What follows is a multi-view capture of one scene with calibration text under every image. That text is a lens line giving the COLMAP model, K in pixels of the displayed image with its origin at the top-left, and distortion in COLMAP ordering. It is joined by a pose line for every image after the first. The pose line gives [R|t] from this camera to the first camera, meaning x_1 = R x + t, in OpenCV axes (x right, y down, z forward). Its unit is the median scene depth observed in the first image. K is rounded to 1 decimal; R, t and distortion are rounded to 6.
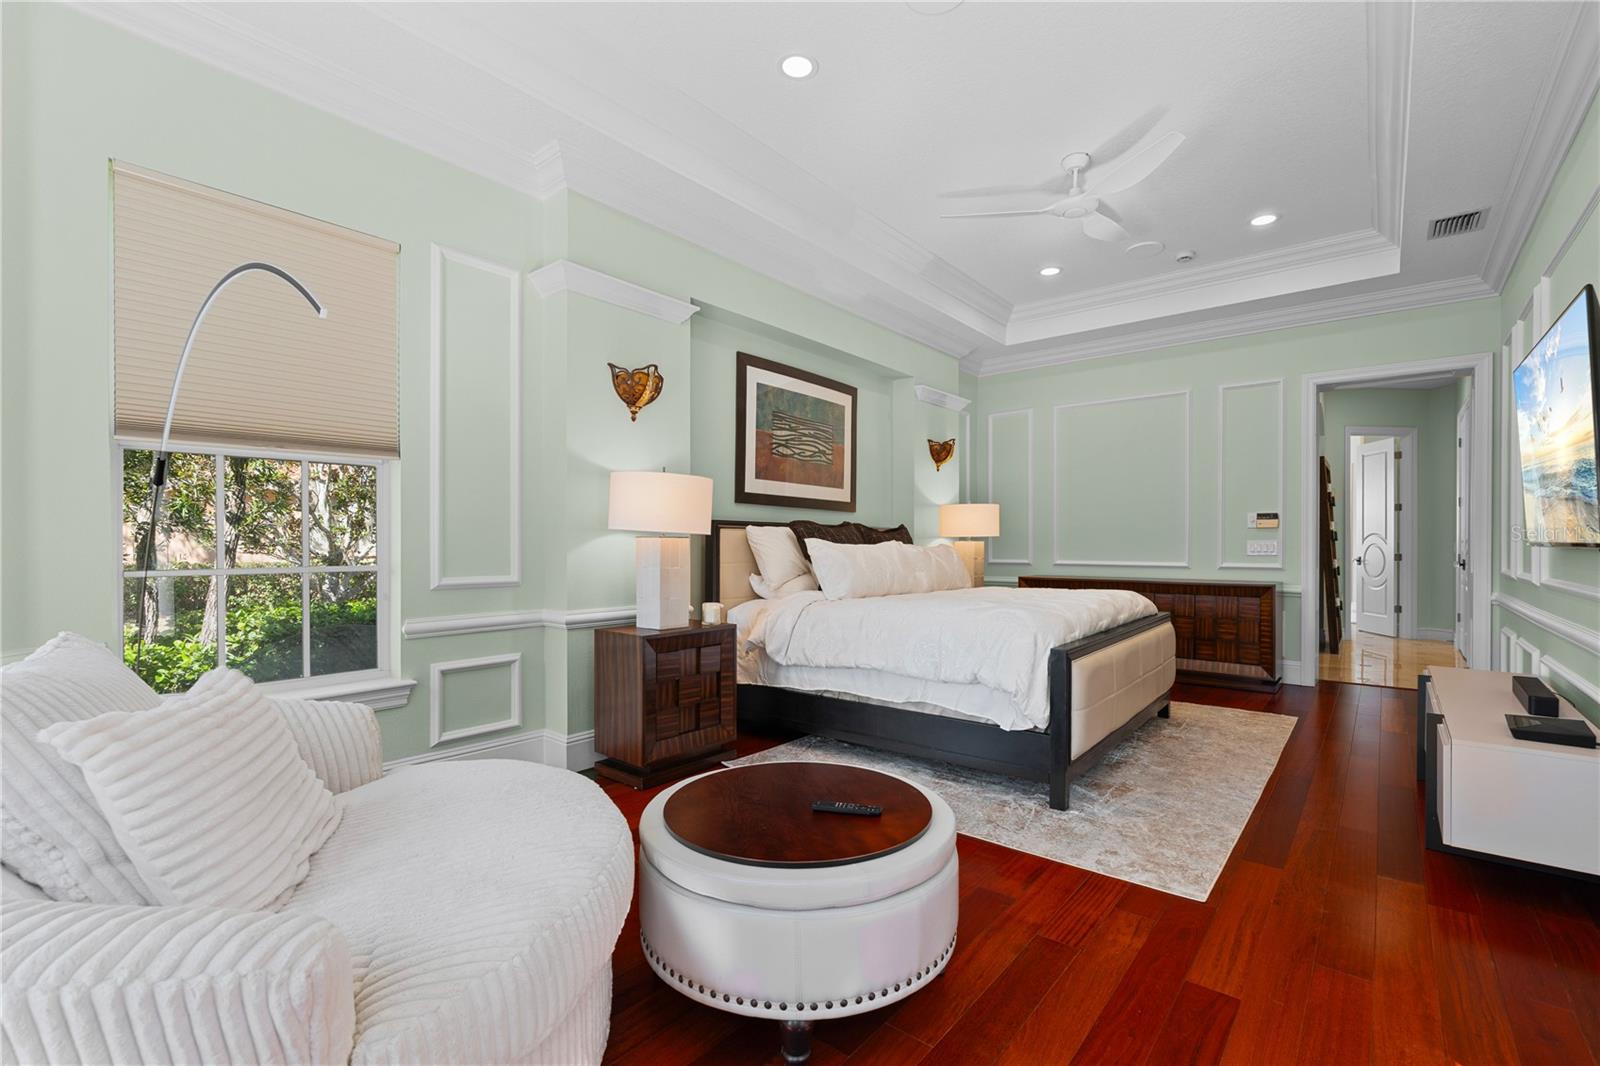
lens RADIAL K [[702.0, 0, 803.0], [0, 702.0, 537.1], [0, 0, 1]] dist [-0.002679, 0.000223]
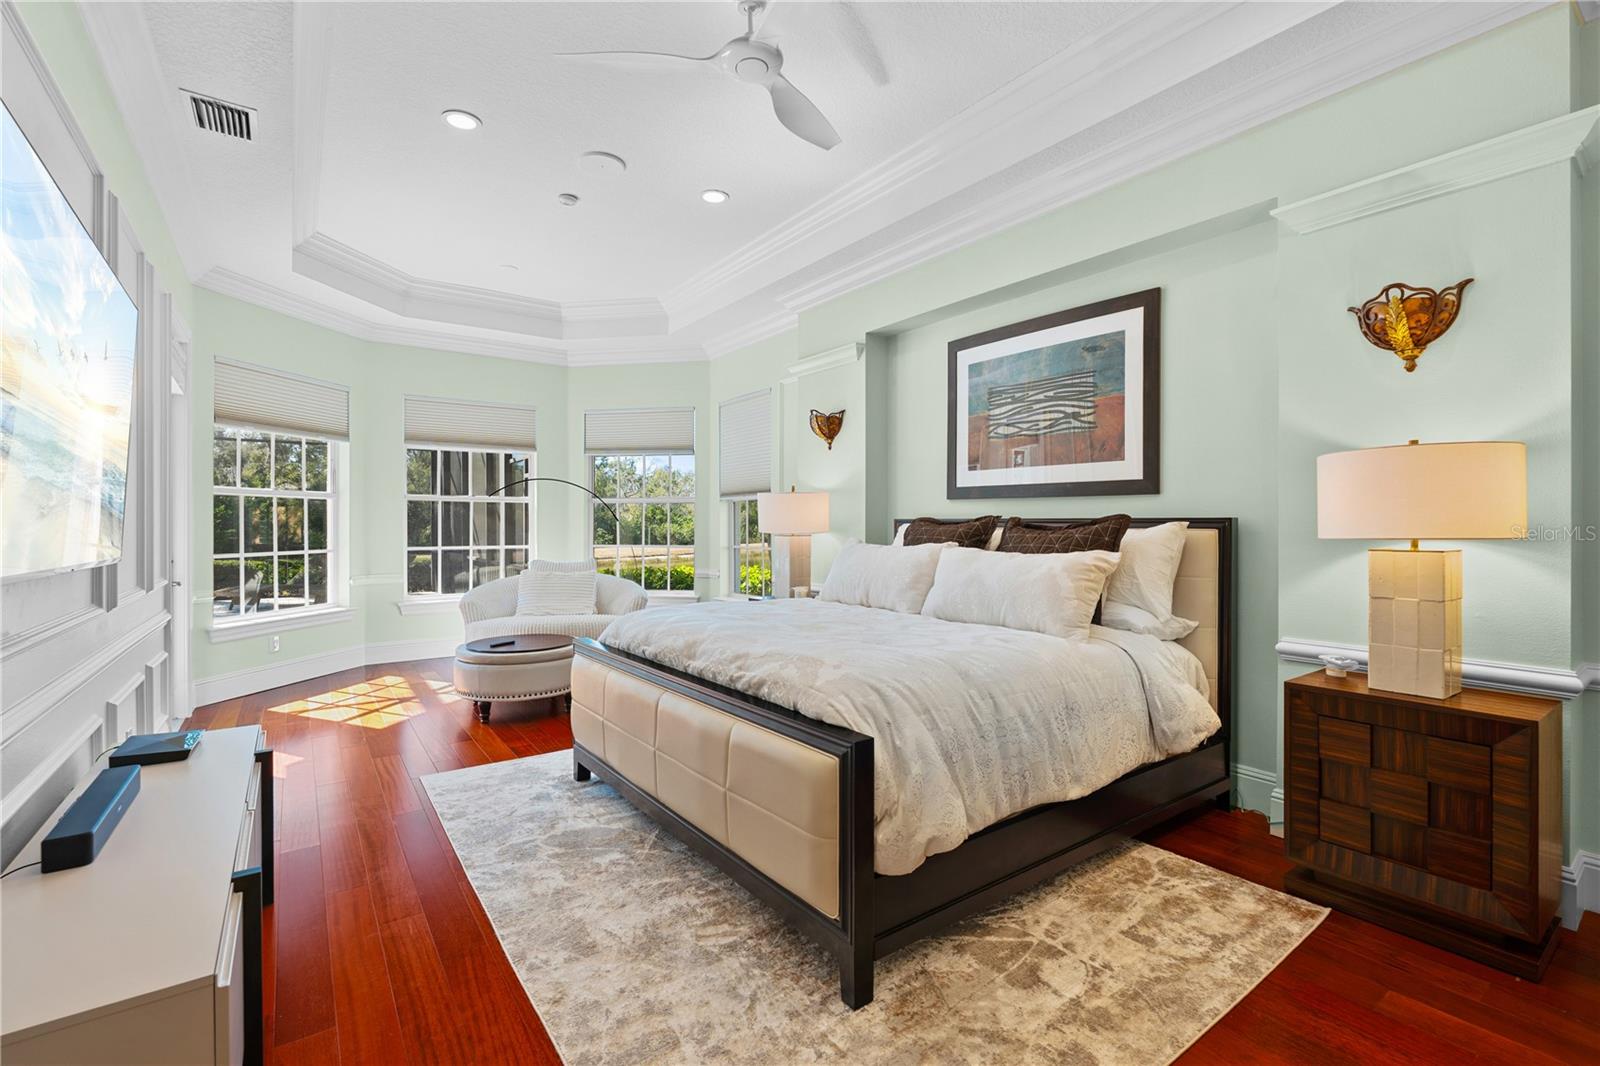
lens RADIAL K [[702.0, 0, 800.5], [0, 702.0, 530.4], [0, 0, 1]] dist [-0.002679, 0.000223]
pose [[-0.243670, -0.003386, -0.969852, 0.848269], [-0.003019, 0.999992, -0.002732, -0.002548], [0.969854, 0.002262, -0.243678, 0.987069]]
